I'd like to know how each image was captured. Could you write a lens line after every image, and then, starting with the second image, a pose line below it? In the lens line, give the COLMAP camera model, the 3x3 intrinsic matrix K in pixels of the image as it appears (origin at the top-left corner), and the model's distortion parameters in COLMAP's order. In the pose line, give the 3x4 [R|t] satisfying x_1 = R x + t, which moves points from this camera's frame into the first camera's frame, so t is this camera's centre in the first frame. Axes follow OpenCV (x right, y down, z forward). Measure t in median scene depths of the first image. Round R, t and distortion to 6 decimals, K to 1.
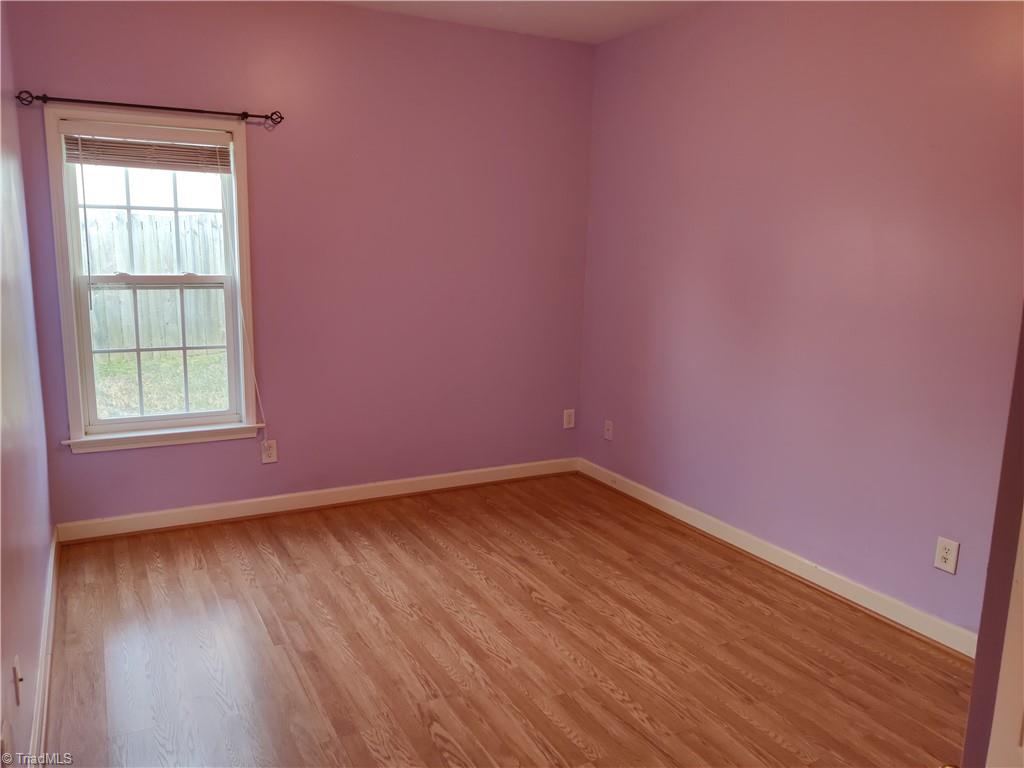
lens RADIAL K [[769.7, 0, 511.7], [0, 769.7, 383.3], [0, 0, 1]] dist [0.011149, -0.010081]
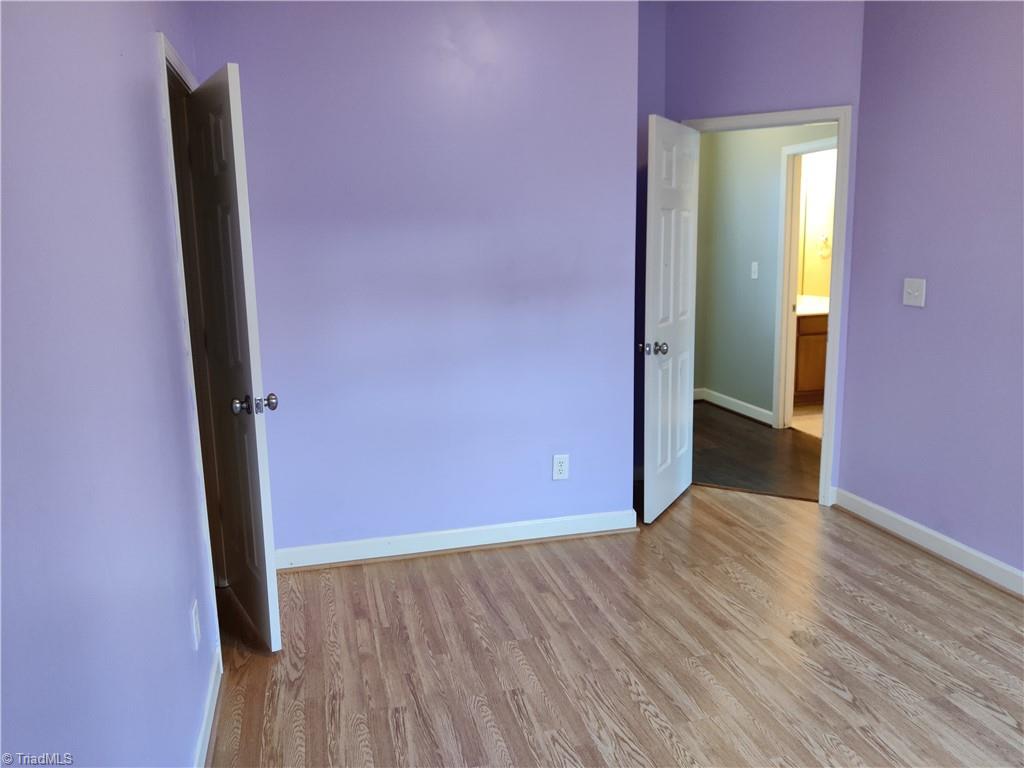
lens RADIAL K [[769.7, 0, 512.5], [0, 769.7, 381.9], [0, 0, 1]] dist [0.011149, -0.010081]
pose [[-0.970712, -0.044479, 0.236094, 0.102084], [0.043185, 0.934402, 0.353594, -0.301684], [-0.236334, 0.353433, -0.905114, 1.782702]]
